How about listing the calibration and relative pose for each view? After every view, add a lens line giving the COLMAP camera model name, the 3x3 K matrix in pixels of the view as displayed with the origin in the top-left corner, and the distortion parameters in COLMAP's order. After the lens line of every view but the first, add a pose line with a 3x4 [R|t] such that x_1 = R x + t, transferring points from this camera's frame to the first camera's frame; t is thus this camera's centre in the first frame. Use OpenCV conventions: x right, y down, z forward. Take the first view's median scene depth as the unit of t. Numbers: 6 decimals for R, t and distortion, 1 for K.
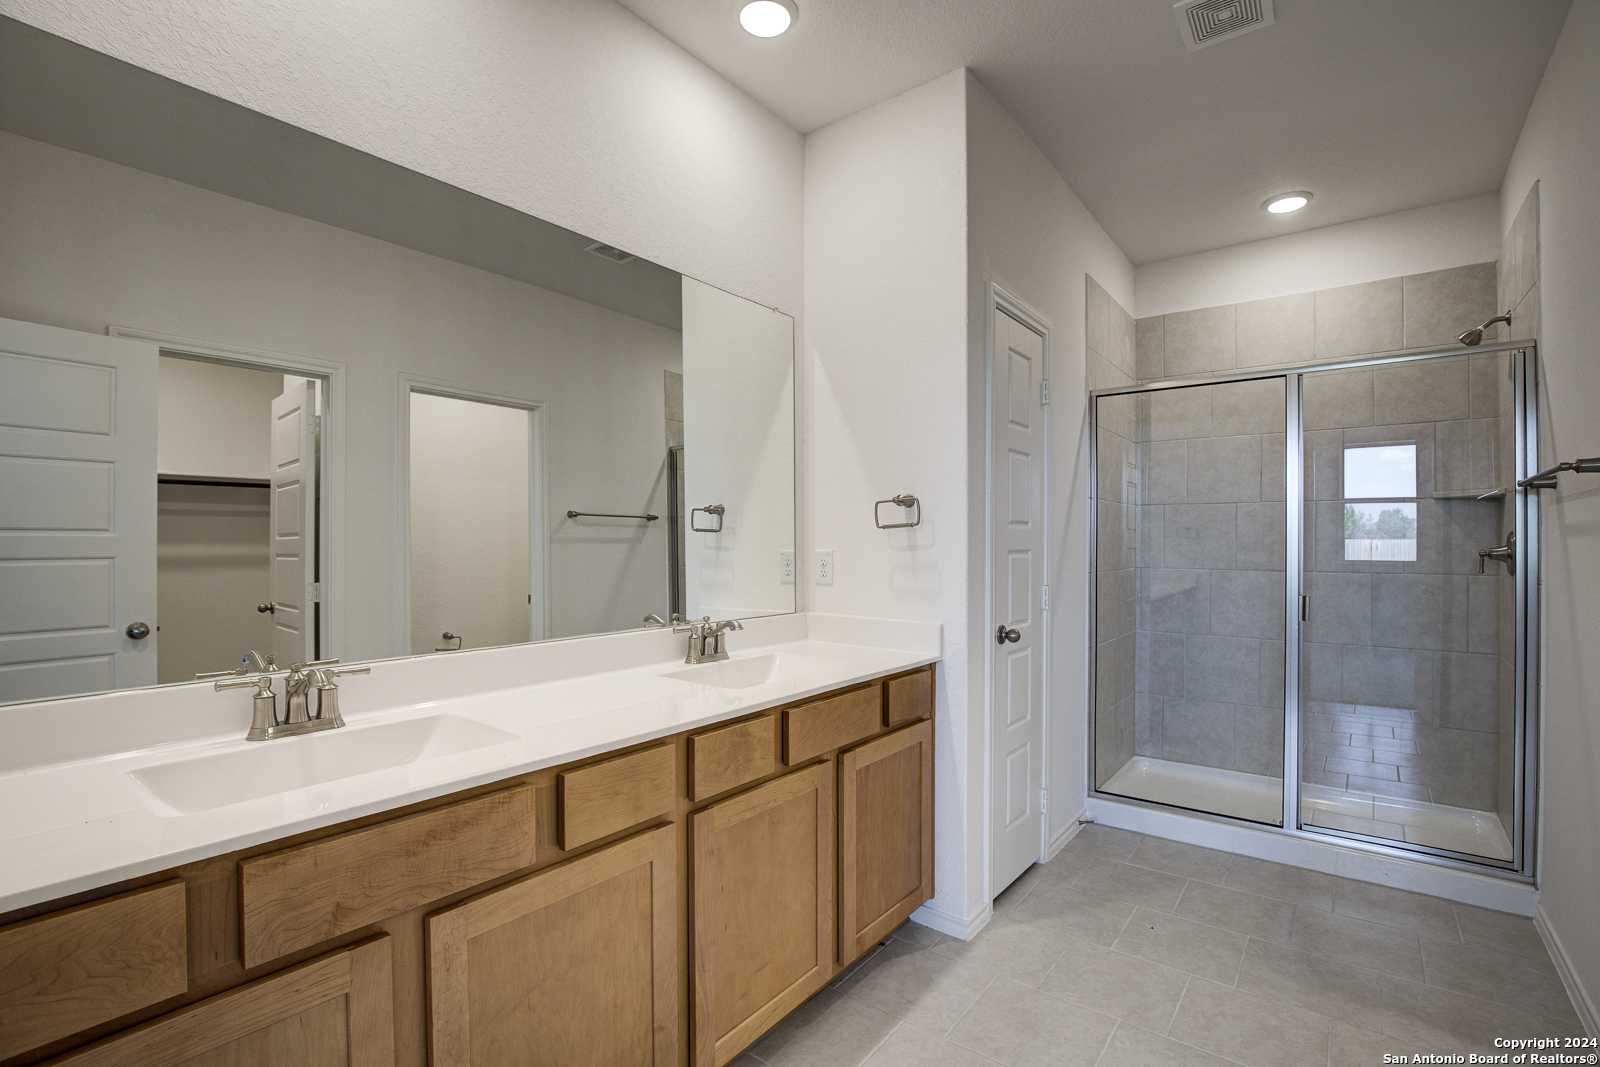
lens RADIAL K [[740.4, 0, 808.3], [0, 740.4, 539.6], [0, 0, 1]] dist [-0.023143, 0.000184]
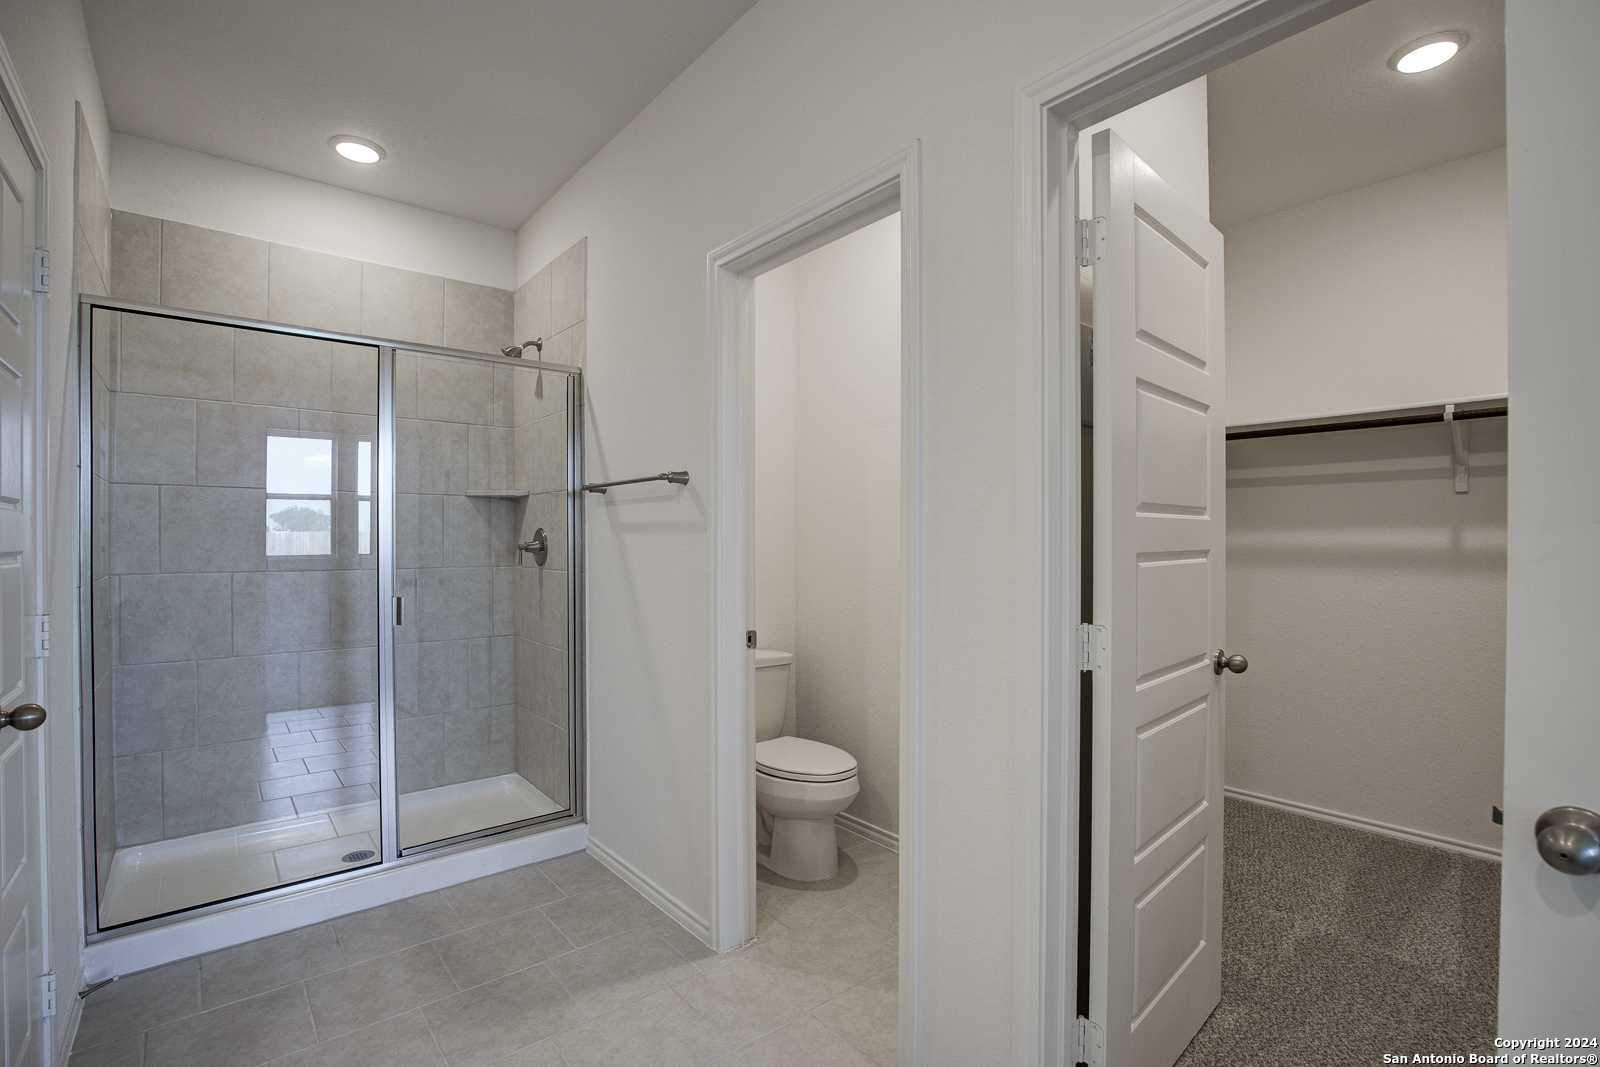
lens RADIAL K [[740.4, 0, 808.3], [0, 740.4, 539.6], [0, 0, 1]] dist [-0.023143, 0.000184]
pose [[0.209705, -0.004122, 0.977756, -0.091849], [-0.003637, 0.999981, 0.004996, 0.000148], [-0.977758, -0.004604, 0.209686, 0.294036]]
